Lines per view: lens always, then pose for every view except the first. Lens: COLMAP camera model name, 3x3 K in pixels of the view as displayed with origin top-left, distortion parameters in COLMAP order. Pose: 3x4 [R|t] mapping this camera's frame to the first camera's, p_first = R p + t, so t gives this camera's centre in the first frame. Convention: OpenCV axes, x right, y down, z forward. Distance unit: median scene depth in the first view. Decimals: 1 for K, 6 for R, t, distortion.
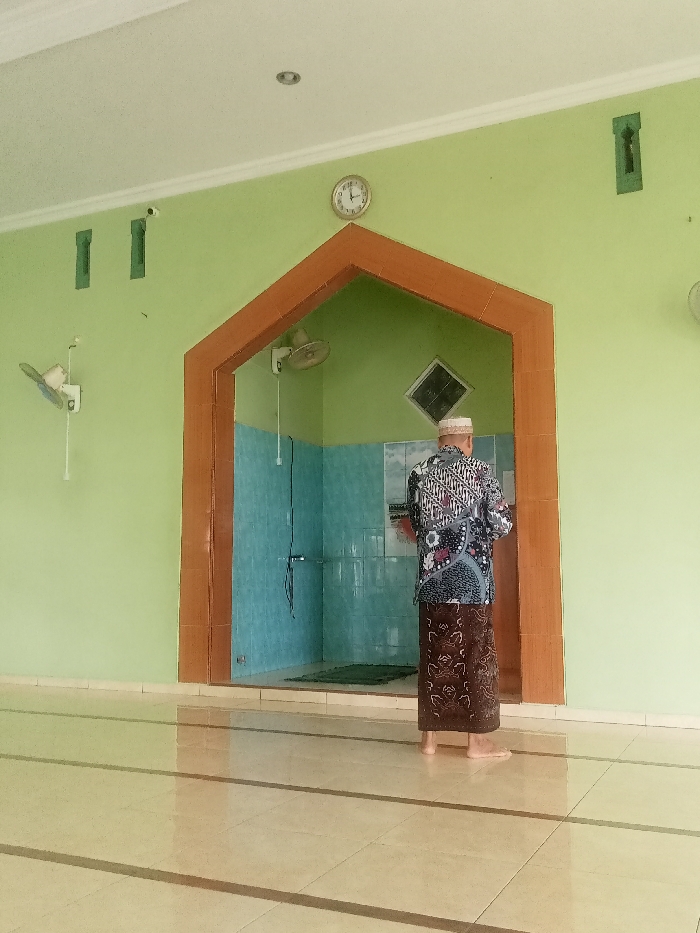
lens RADIAL K [[672.2, 0, 350.0], [0, 672.2, 466.5], [0, 0, 1]] dist [0.054454, -0.052362]
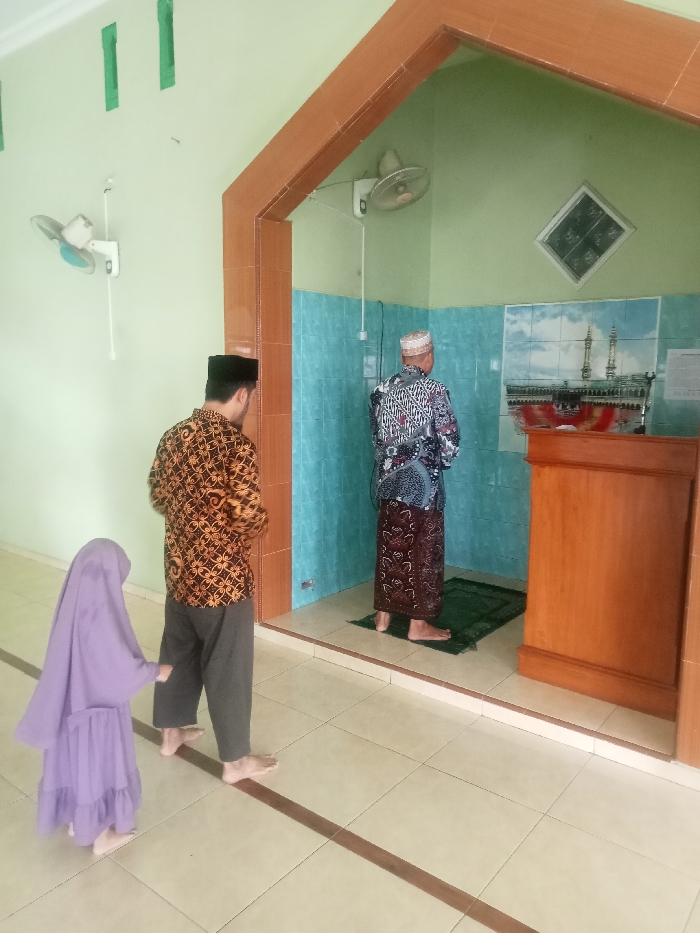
lens RADIAL K [[672.2, 0, 350.0], [0, 672.2, 466.5], [0, 0, 1]] dist [0.054454, -0.052362]
pose [[0.981767, 0.035042, -0.186831, 0.032628], [0.007295, 0.975192, 0.221242, -0.033250], [0.189949, -0.218571, 0.957155, 0.211583]]
